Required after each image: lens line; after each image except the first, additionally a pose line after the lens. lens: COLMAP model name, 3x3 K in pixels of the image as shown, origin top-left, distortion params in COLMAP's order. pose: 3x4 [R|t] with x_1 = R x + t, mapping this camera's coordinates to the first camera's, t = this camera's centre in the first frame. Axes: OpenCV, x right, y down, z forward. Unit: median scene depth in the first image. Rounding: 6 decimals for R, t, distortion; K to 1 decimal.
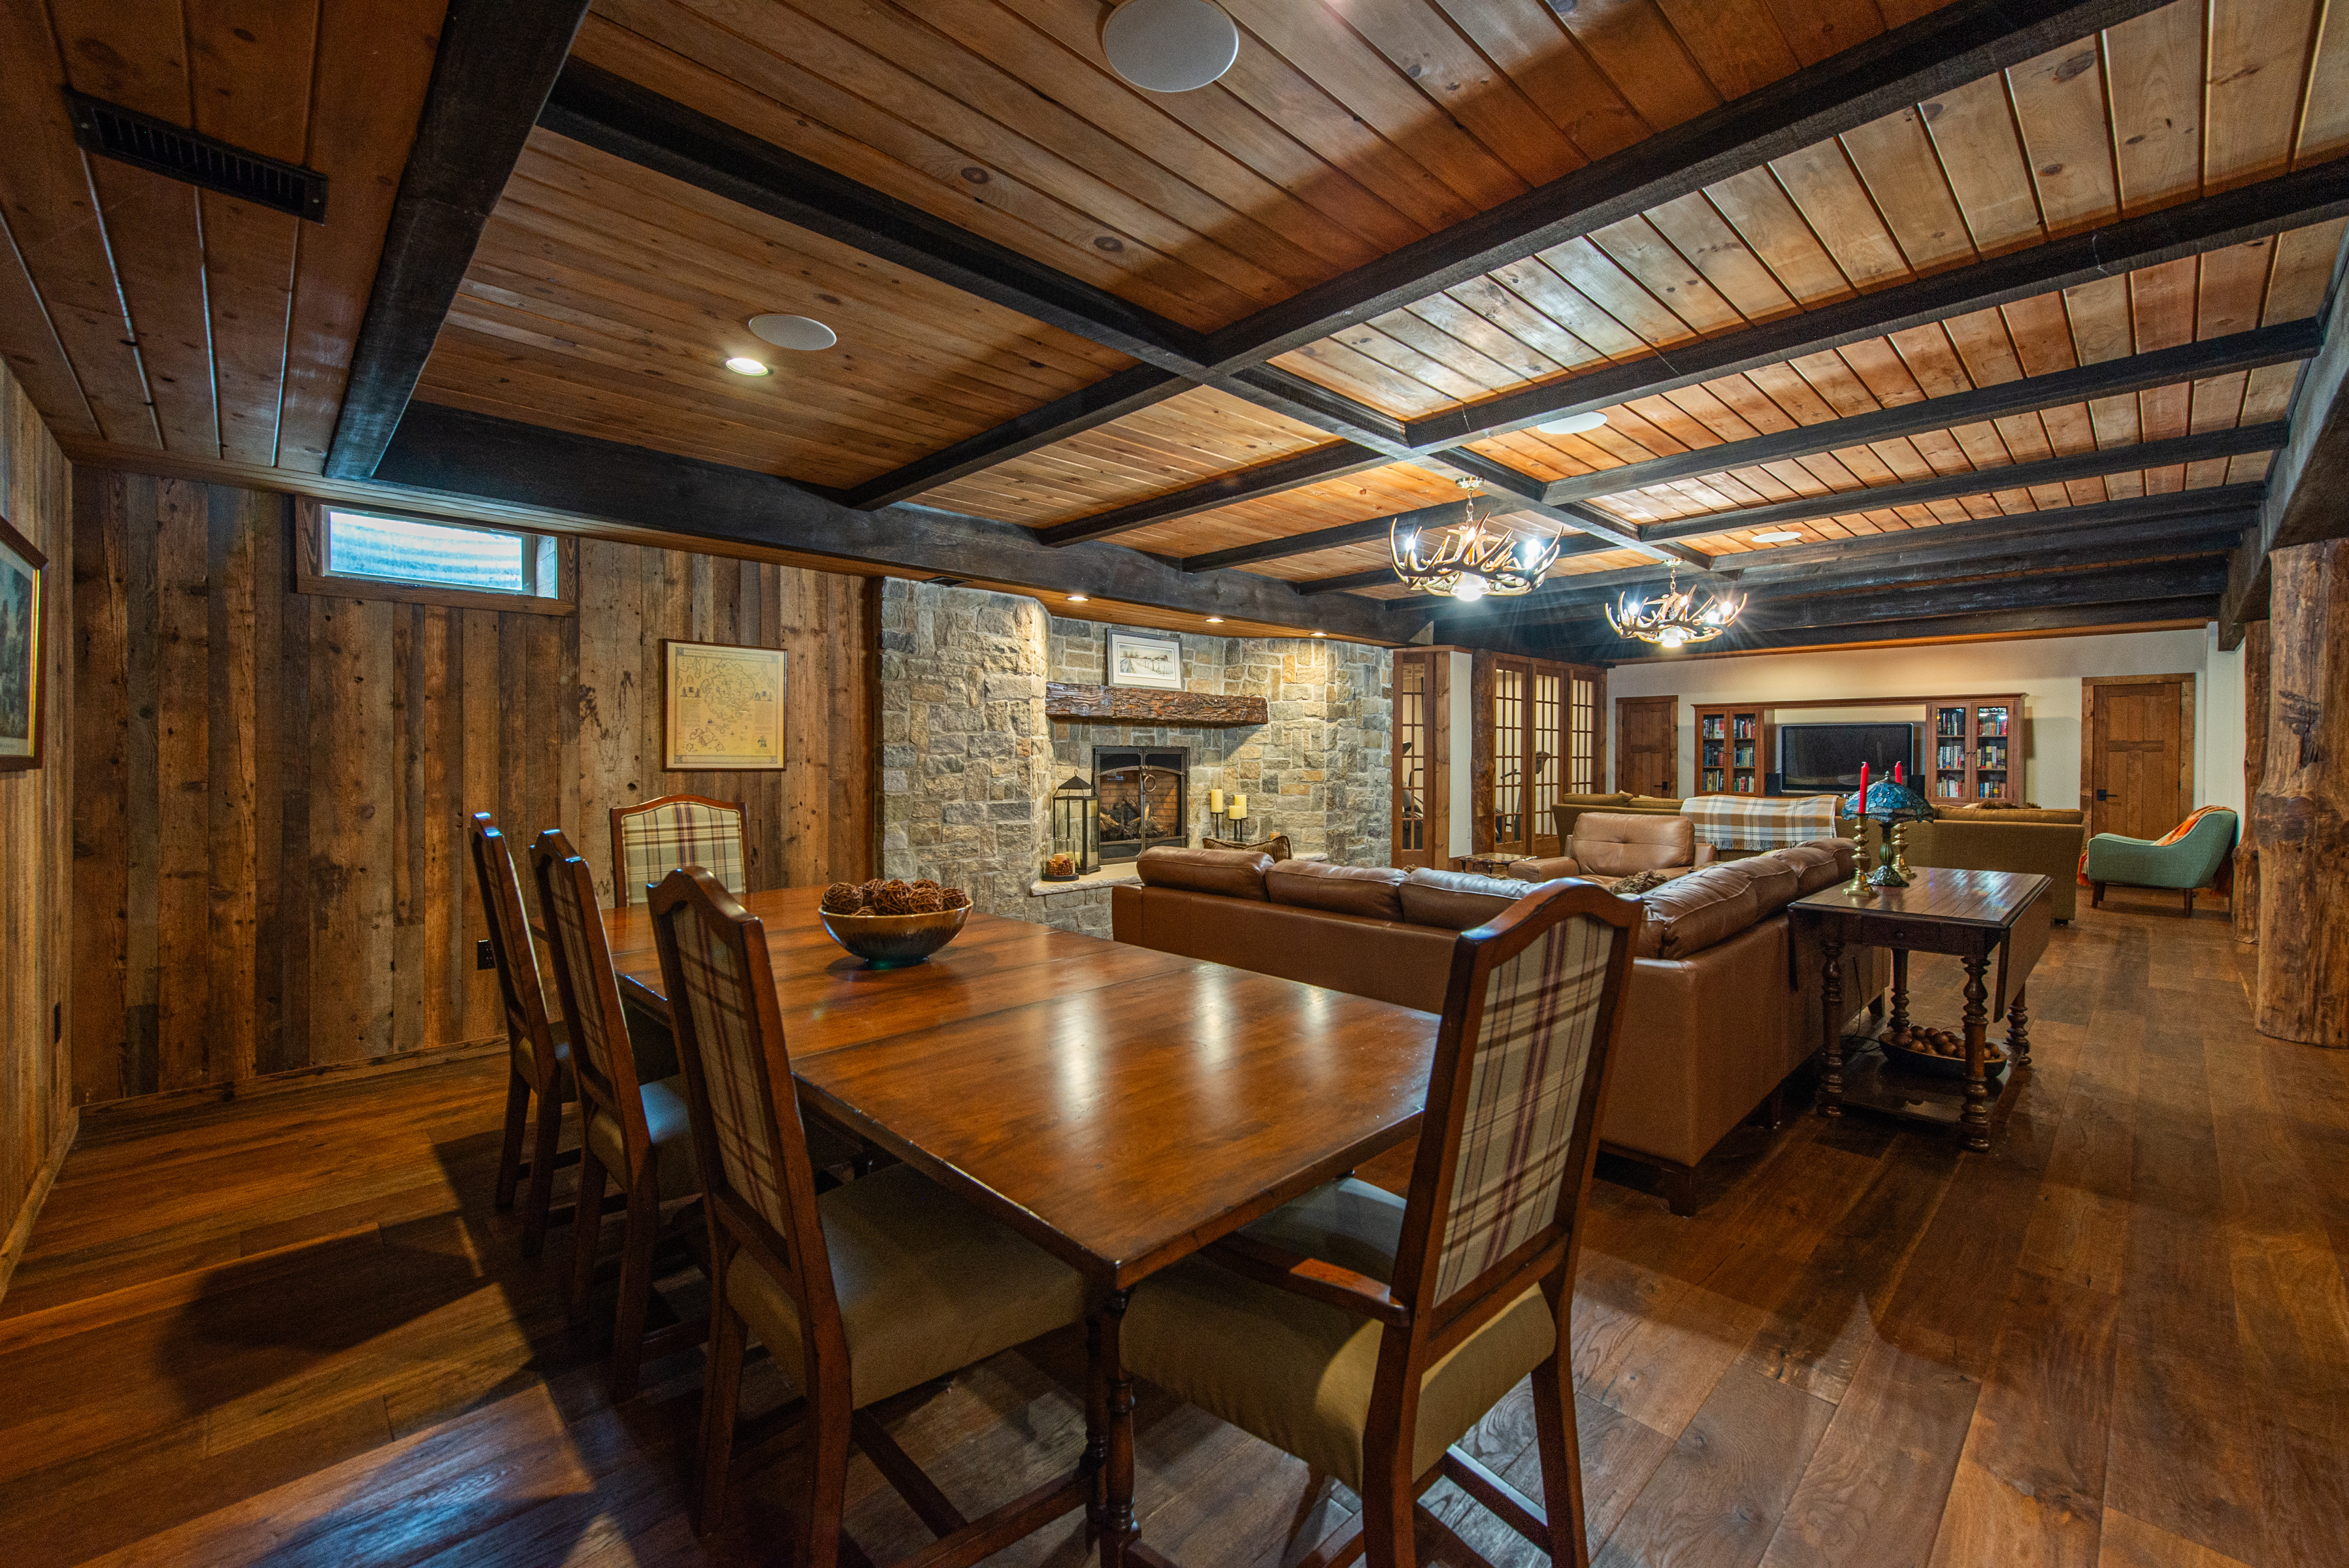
lens RADIAL K [[961.9, 0, 1214.2], [0, 961.9, 763.5], [0, 0, 1]] dist [0.013328, 0.000079]
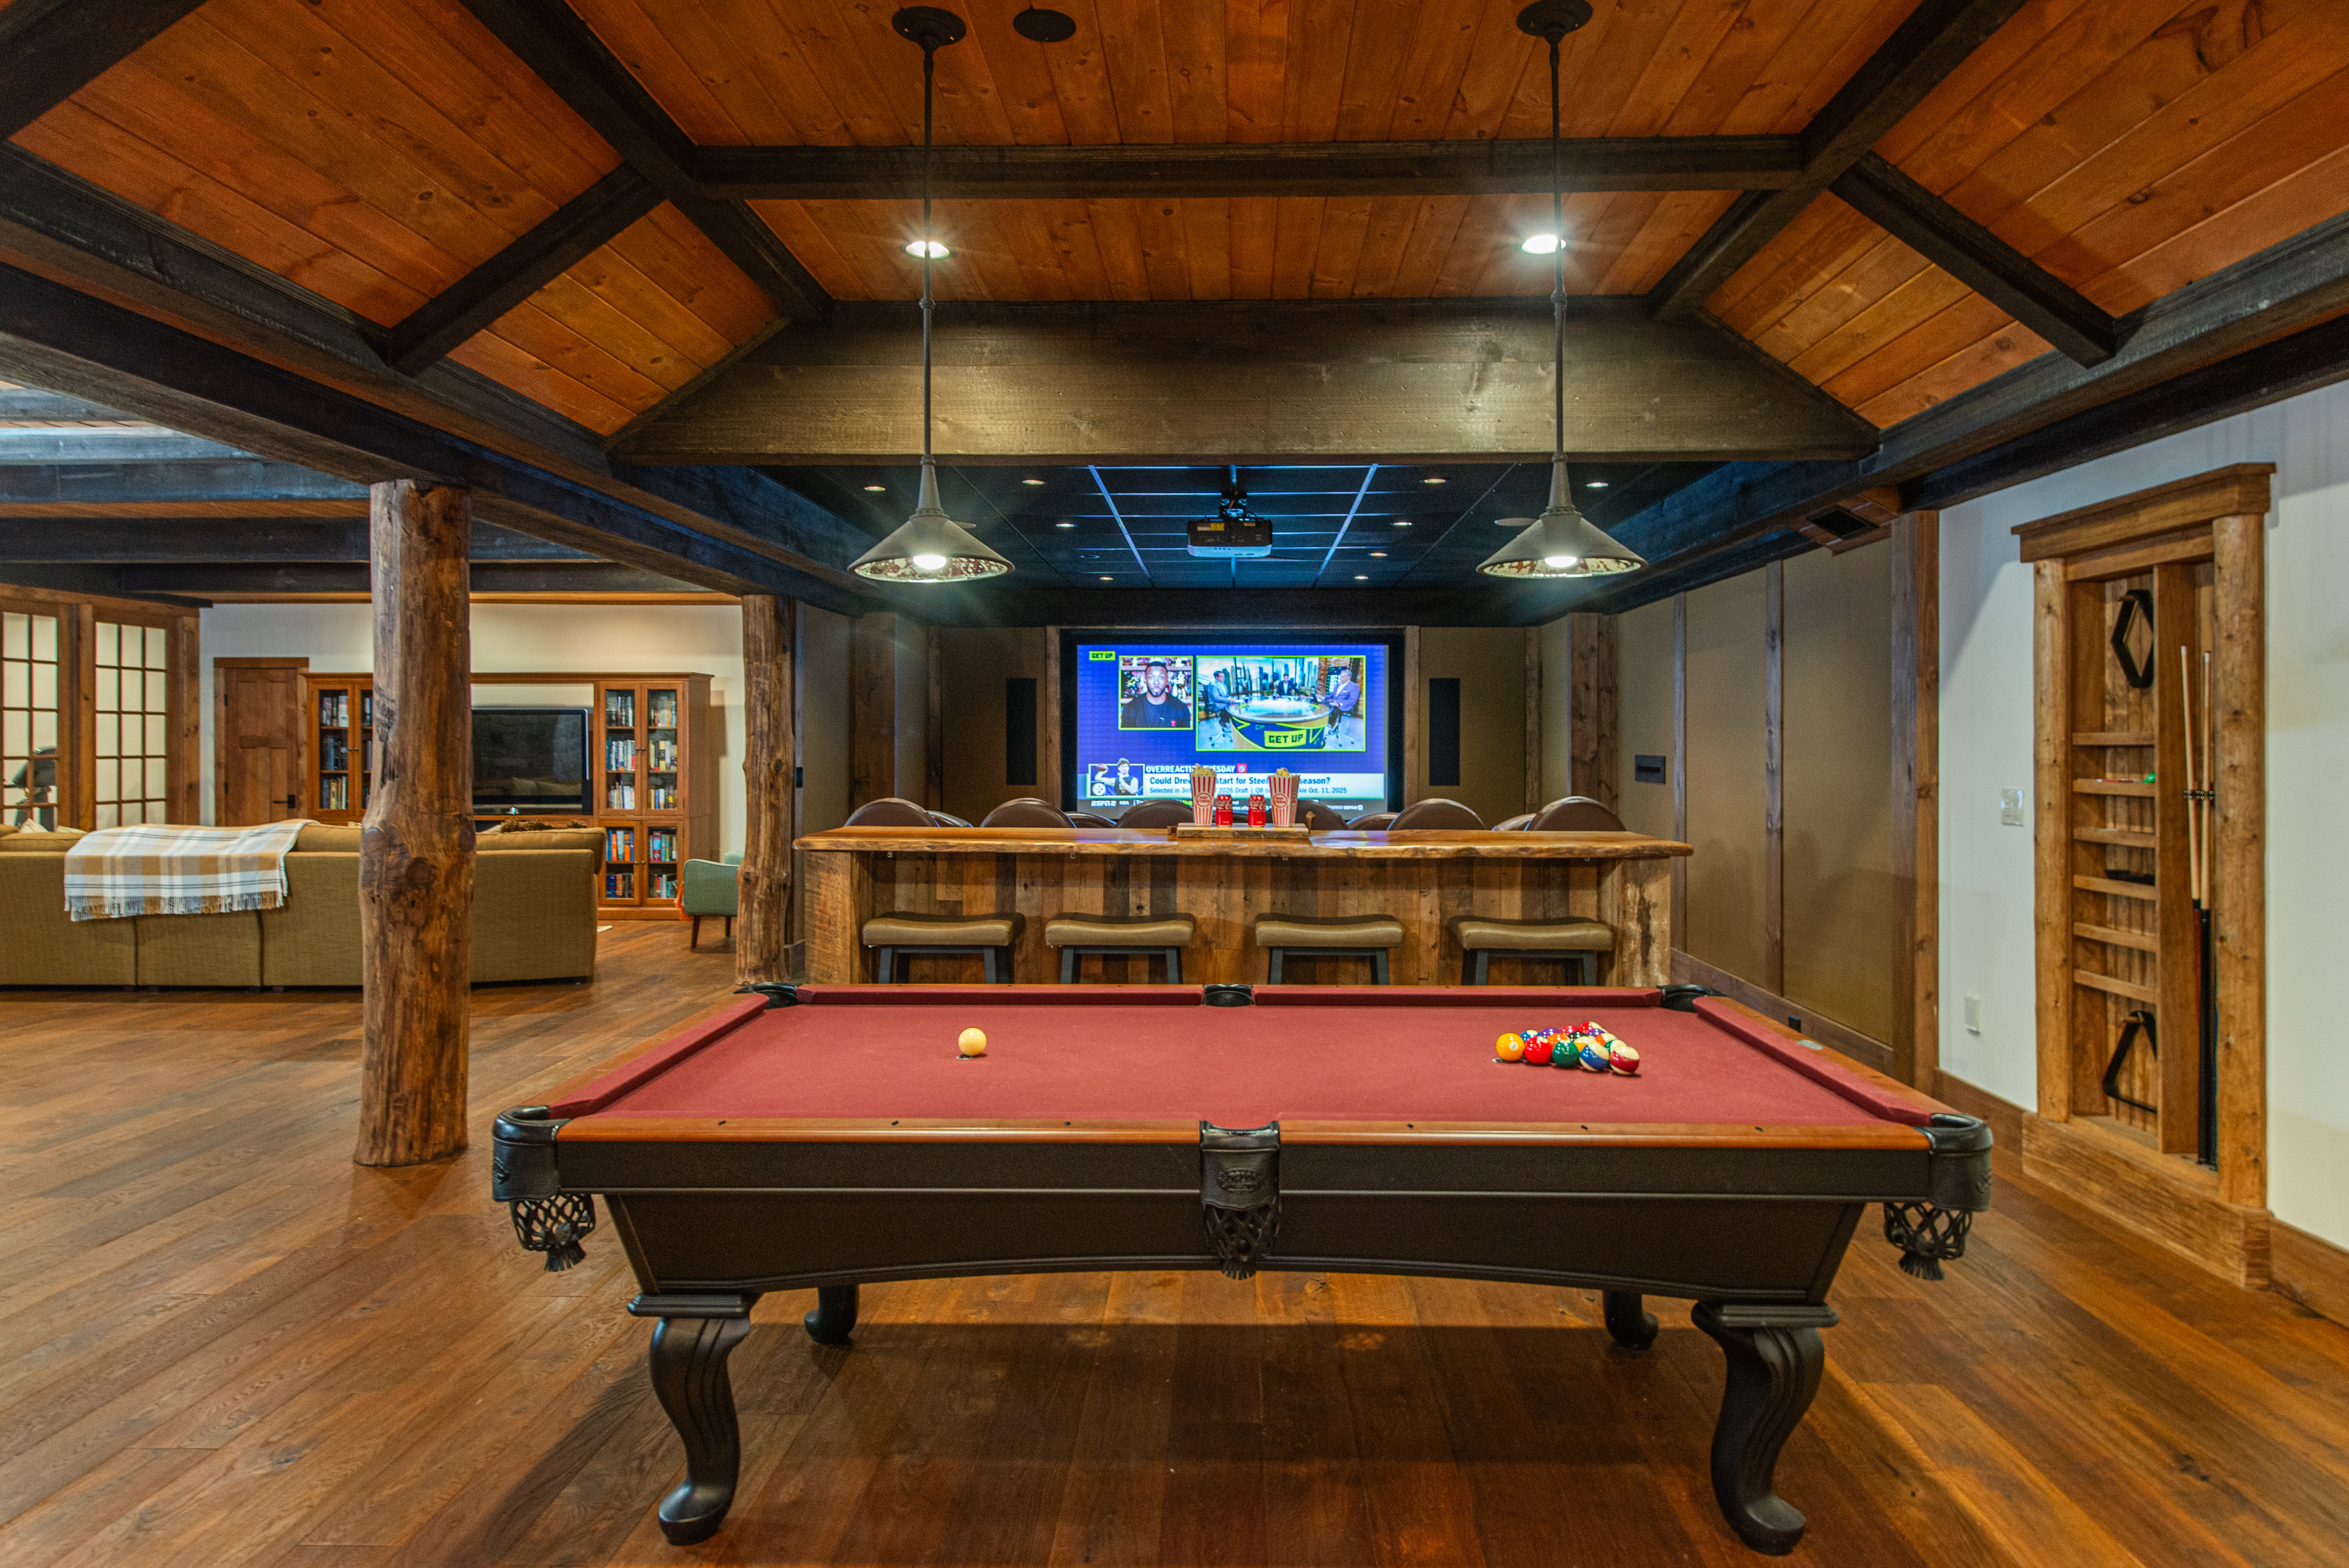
lens RADIAL K [[1372.8, 0, 1202.7], [0, 1372.8, 742.7], [0, 0, 1]] dist [0.026896, -0.019392]
pose [[0.726060, -0.002341, 0.687627, 0.463218], [0.007440, 0.999962, -0.004451, -0.010746], [-0.687591, 0.008348, 0.726050, -0.094581]]
